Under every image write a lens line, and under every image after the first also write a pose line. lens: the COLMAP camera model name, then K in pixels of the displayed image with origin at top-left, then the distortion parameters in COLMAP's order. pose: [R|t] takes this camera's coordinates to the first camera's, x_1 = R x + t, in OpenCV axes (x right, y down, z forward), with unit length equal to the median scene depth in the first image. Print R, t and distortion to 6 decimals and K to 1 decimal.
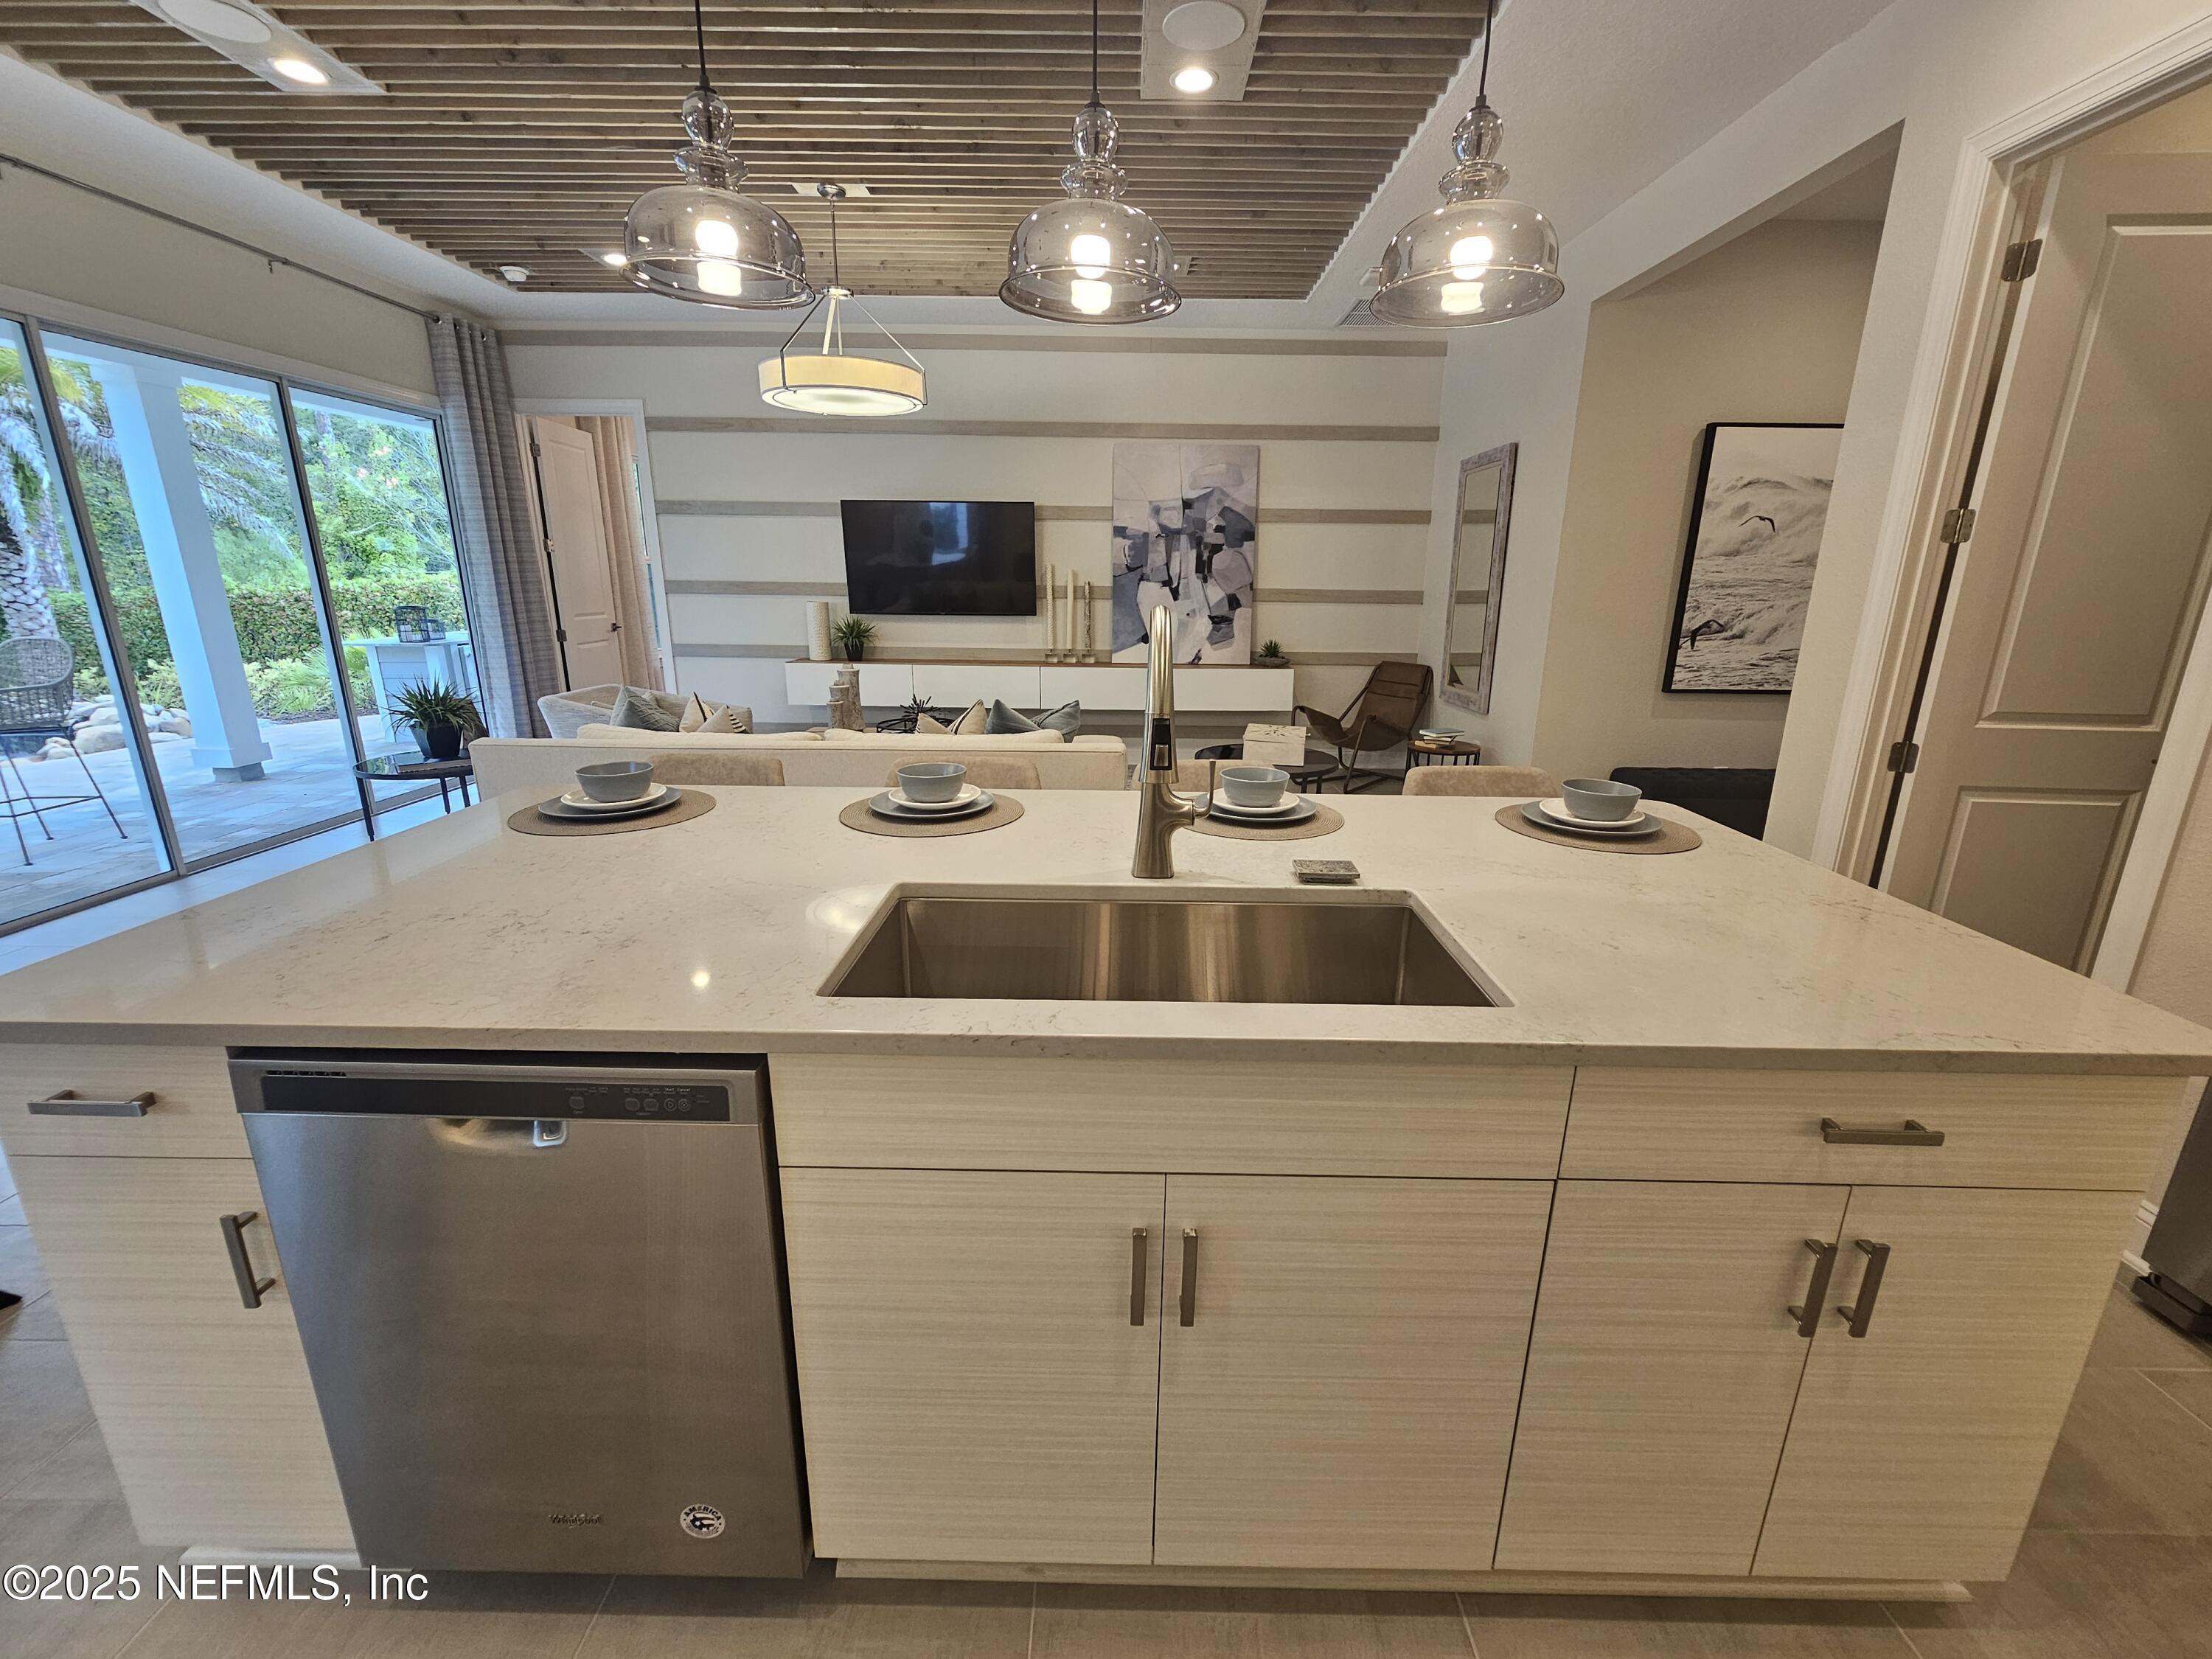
lens RADIAL K [[909.0, 0, 1113.1], [0, 909.0, 815.9], [0, 0, 1]] dist [-0.002152, -0.000578]
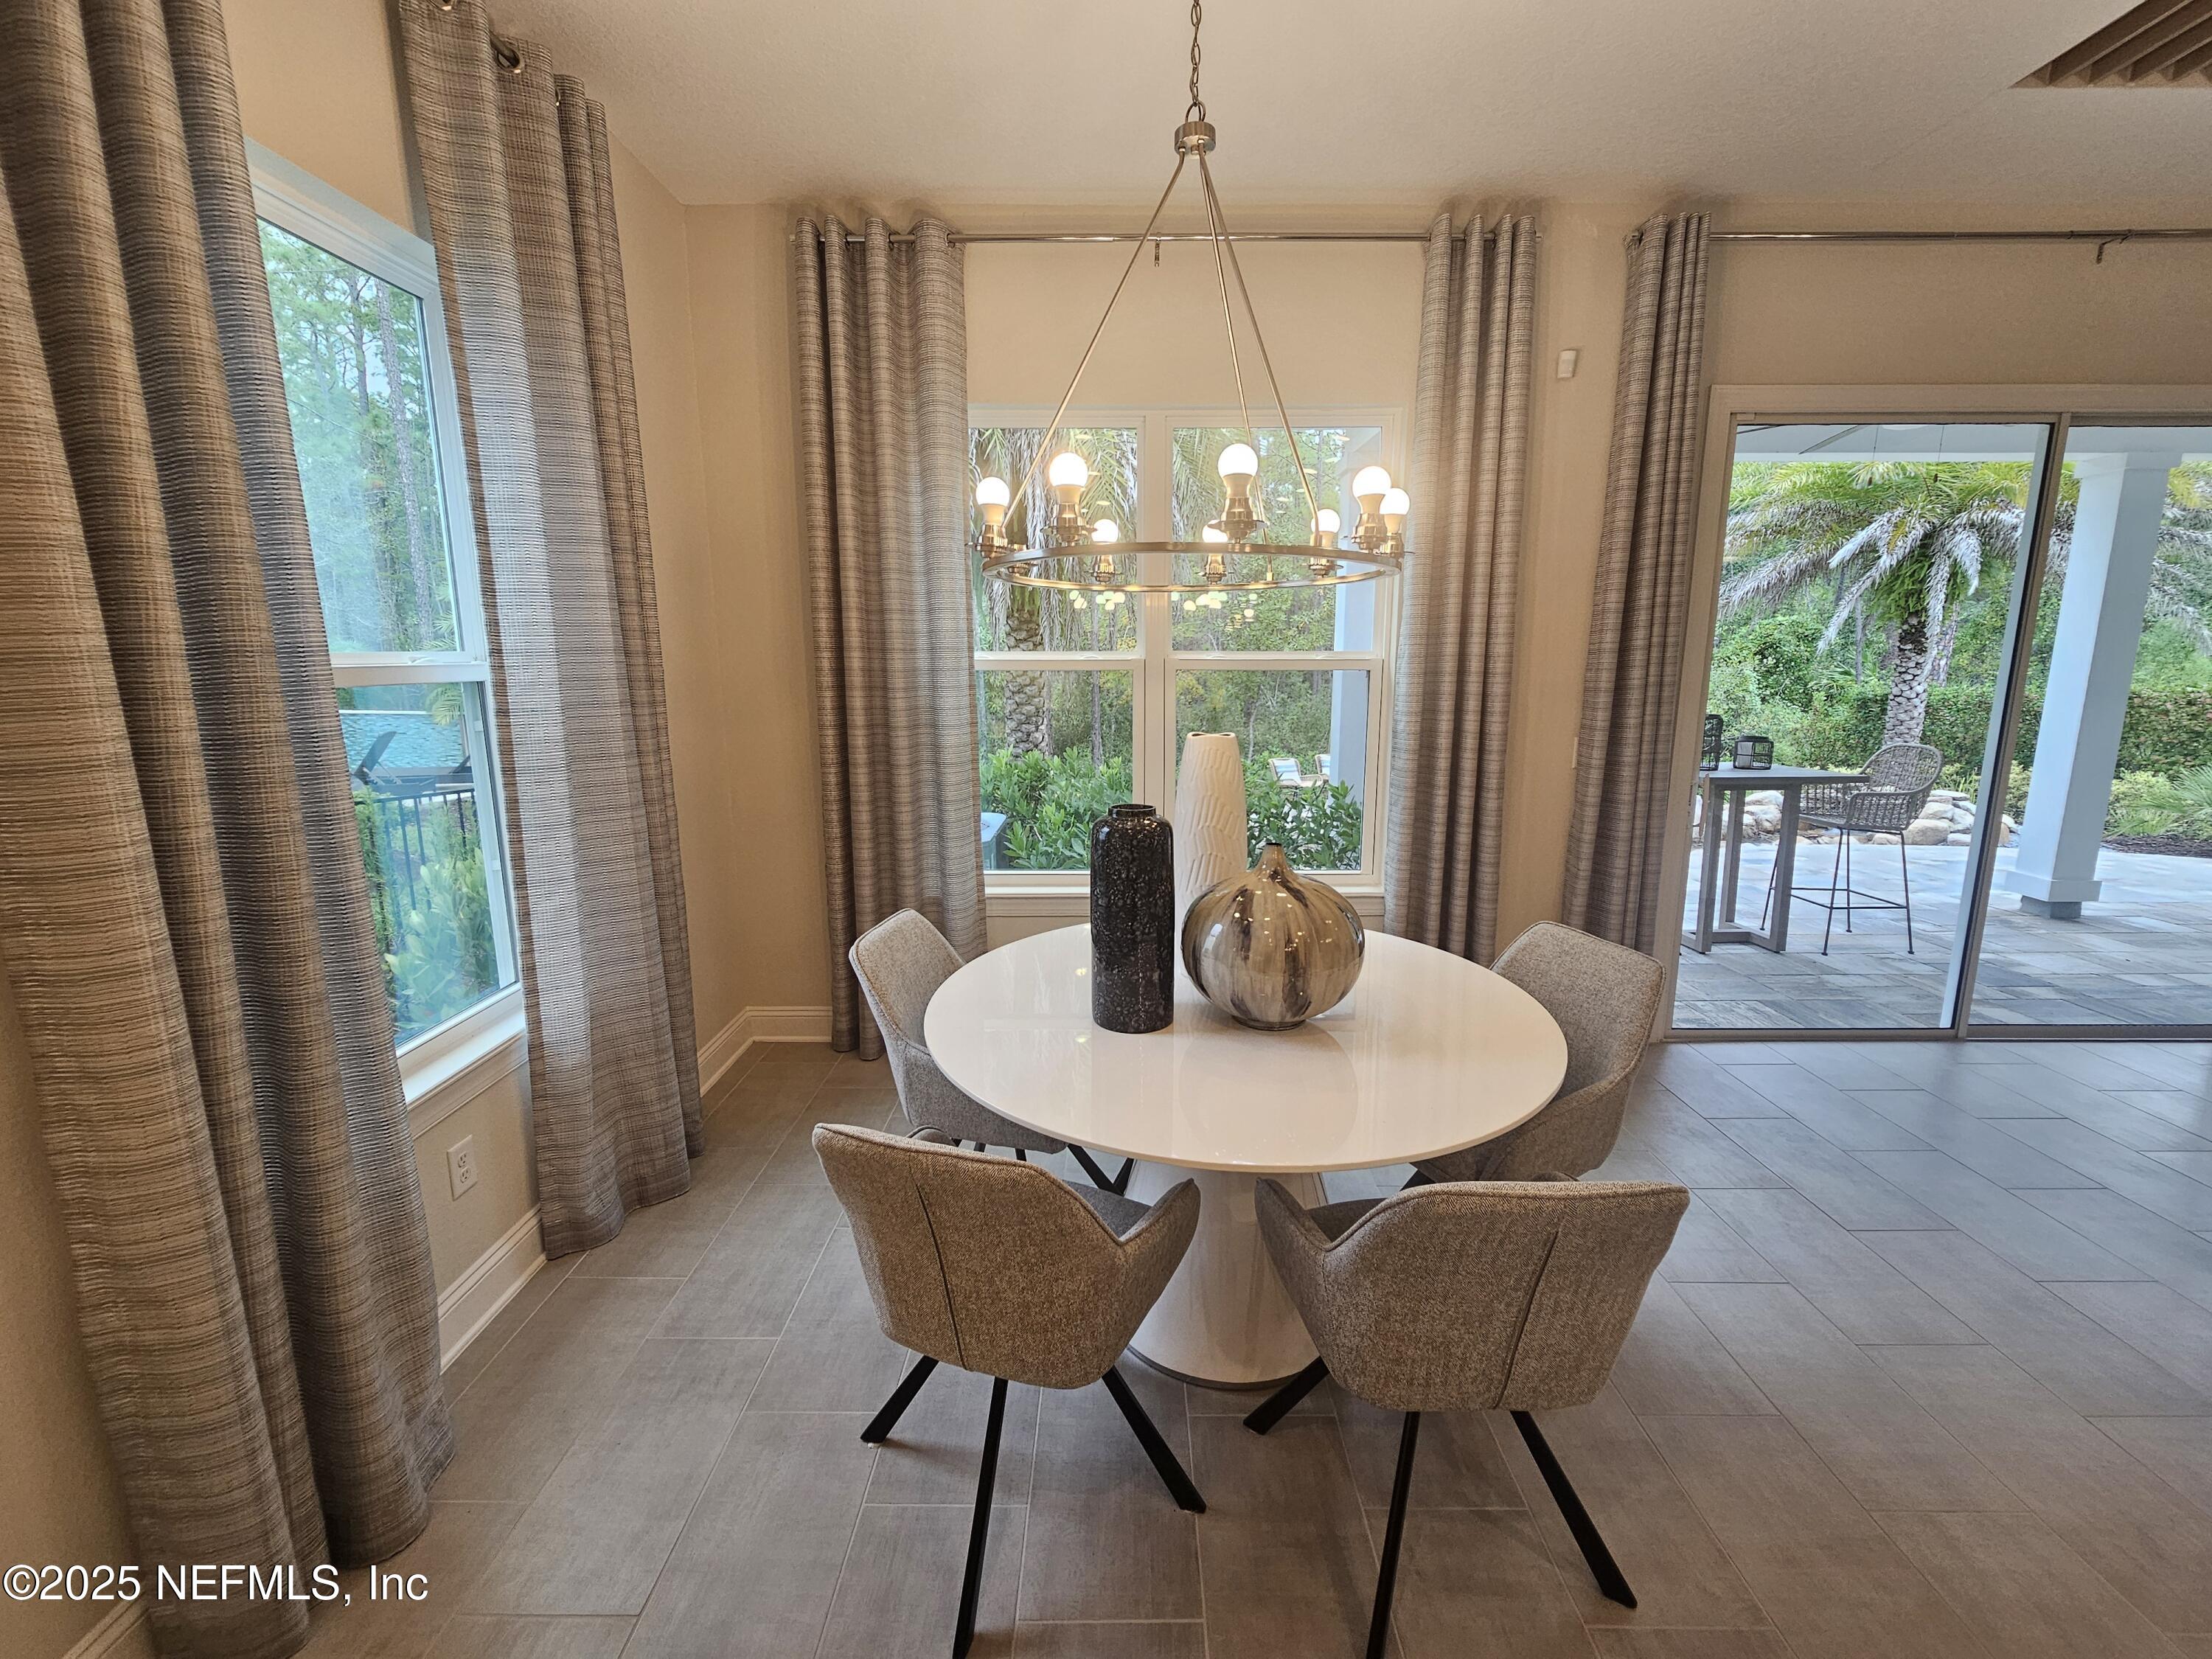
lens RADIAL K [[909.0, 0, 1110.7], [0, 909.0, 822.2], [0, 0, 1]] dist [-0.002152, -0.000578]
pose [[-0.002421, 0.172408, -0.985023, -0.137558], [-0.255907, 0.952119, 0.167278, -0.043787], [0.966698, 0.252479, 0.041816, 0.086024]]
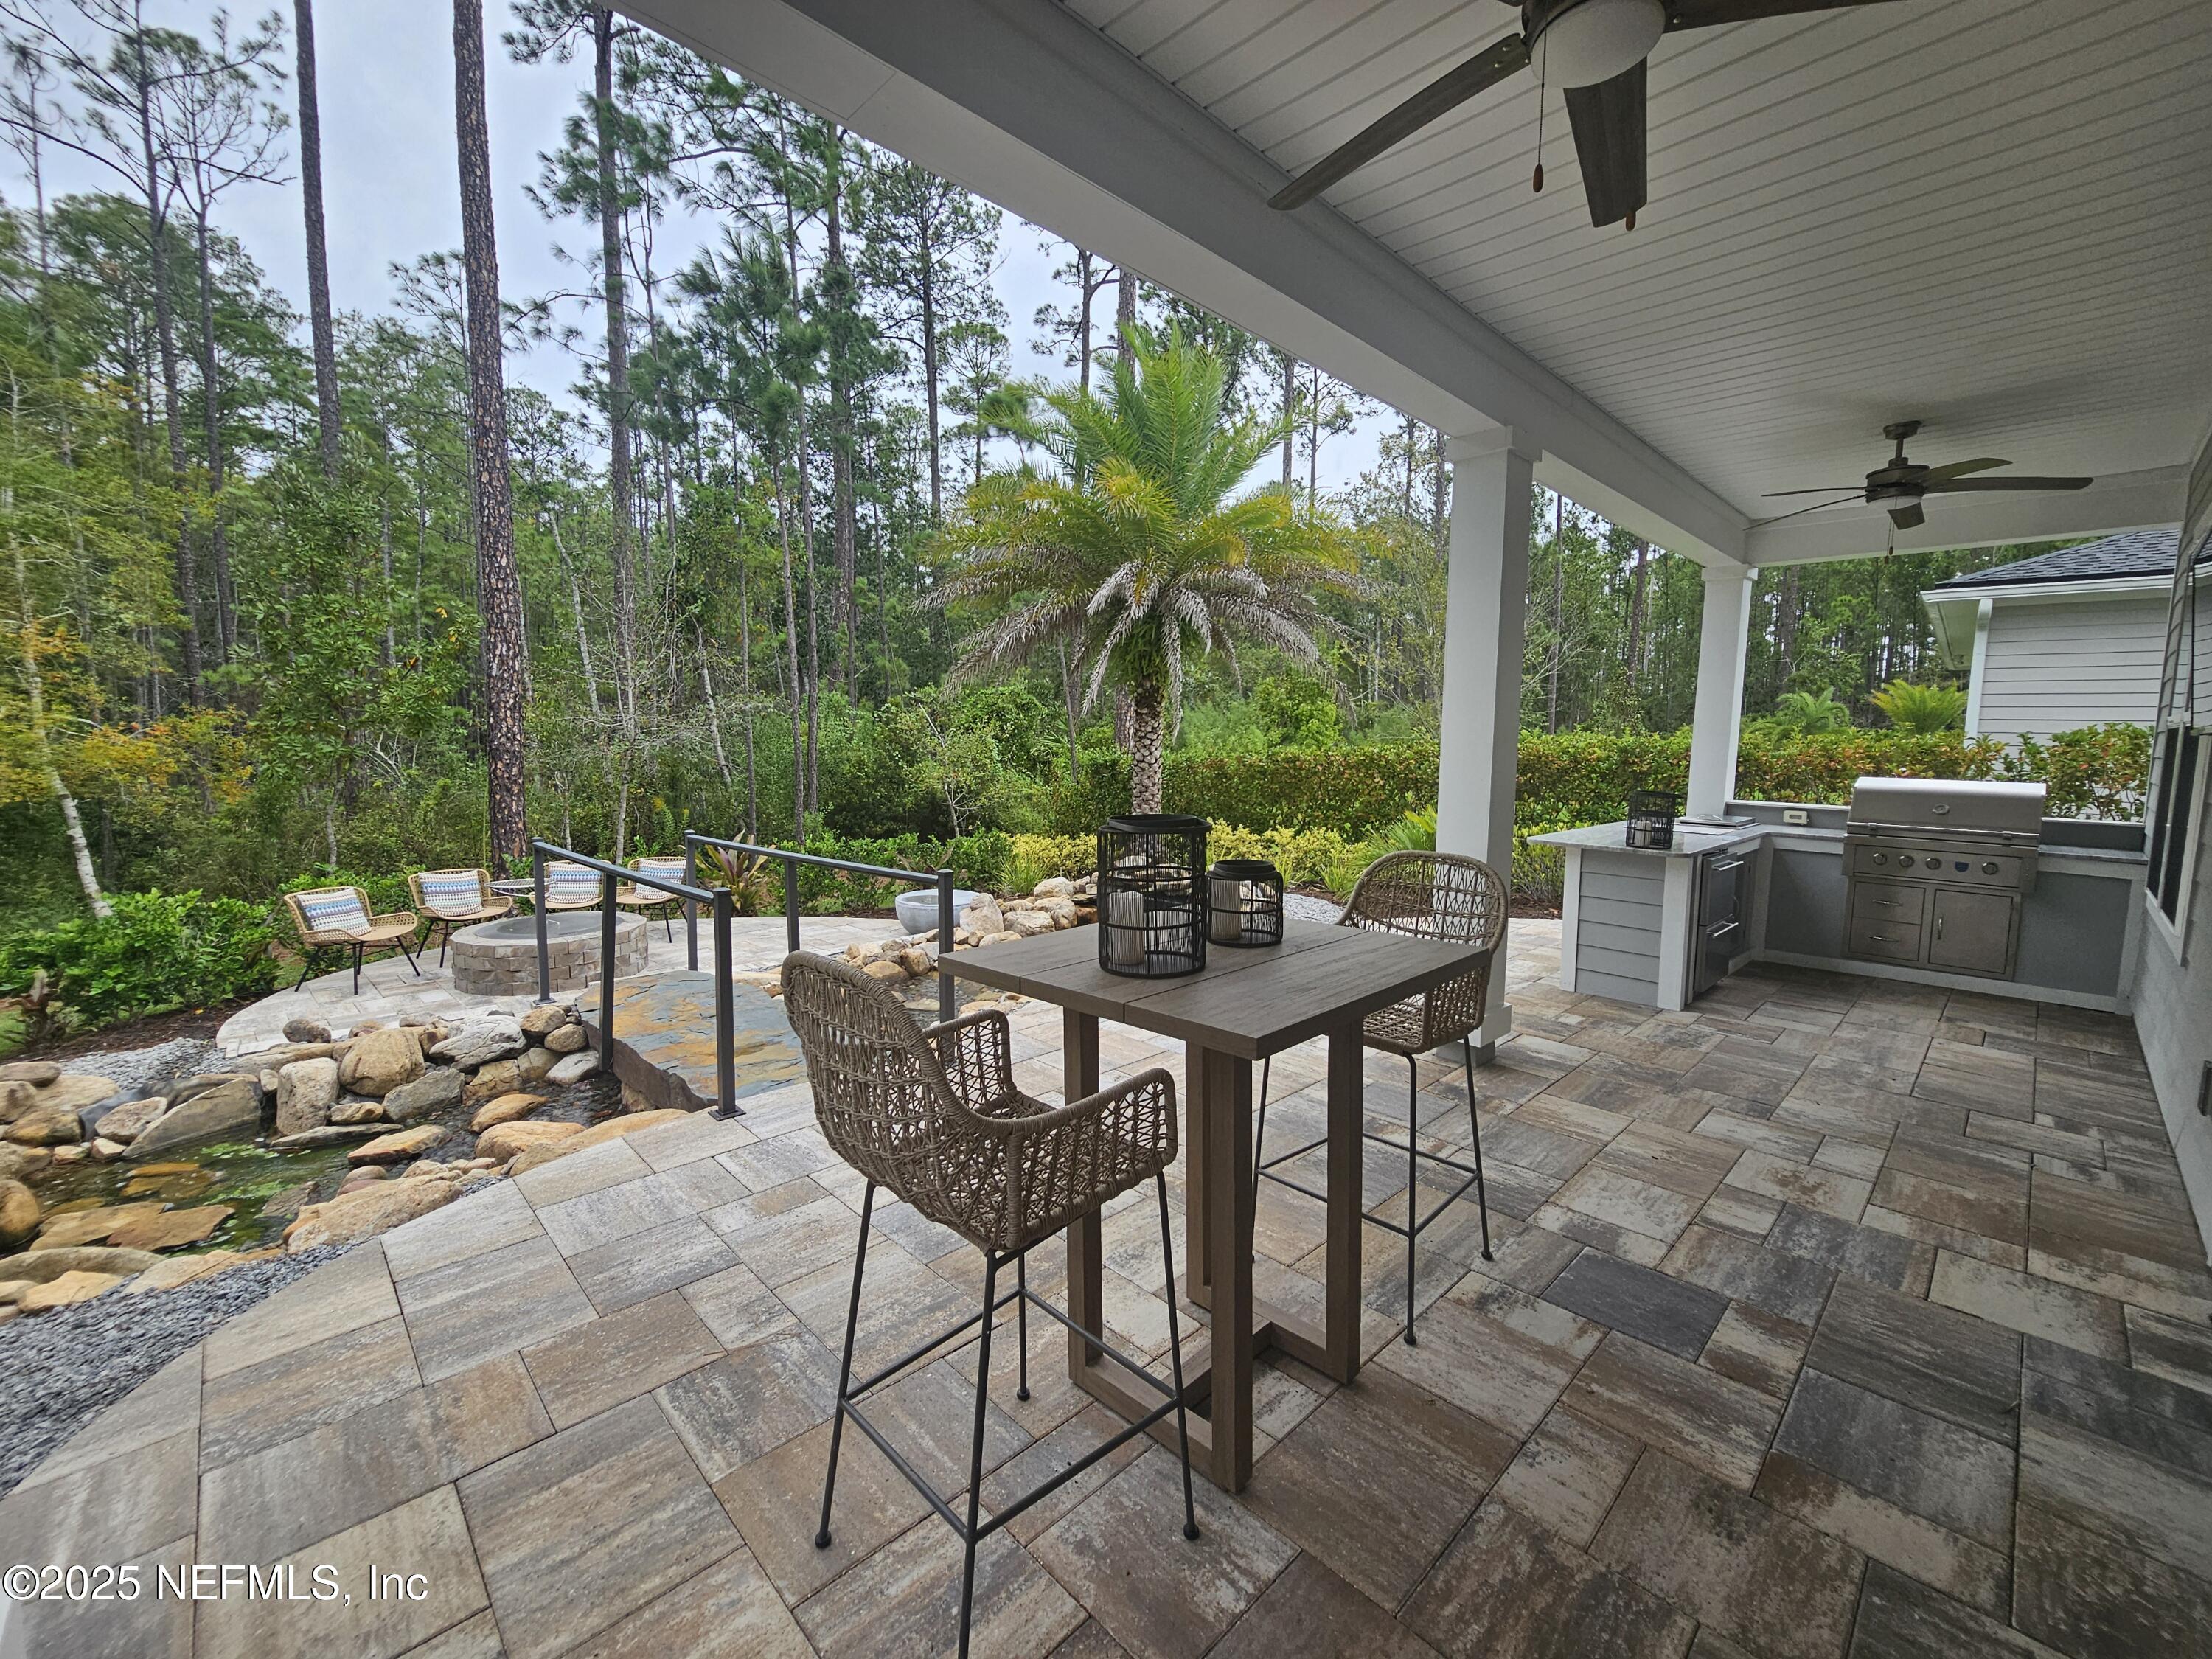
lens RADIAL K [[909.0, 0, 1119.0], [0, 909.0, 826.5], [0, 0, 1]] dist [-0.002152, -0.000578]
pose [[0.702934, 0.076549, -0.707124, -0.764151], [-0.193485, 0.977279, -0.086545, -0.104142], [0.684432, 0.197653, 0.701773, 0.394992]]
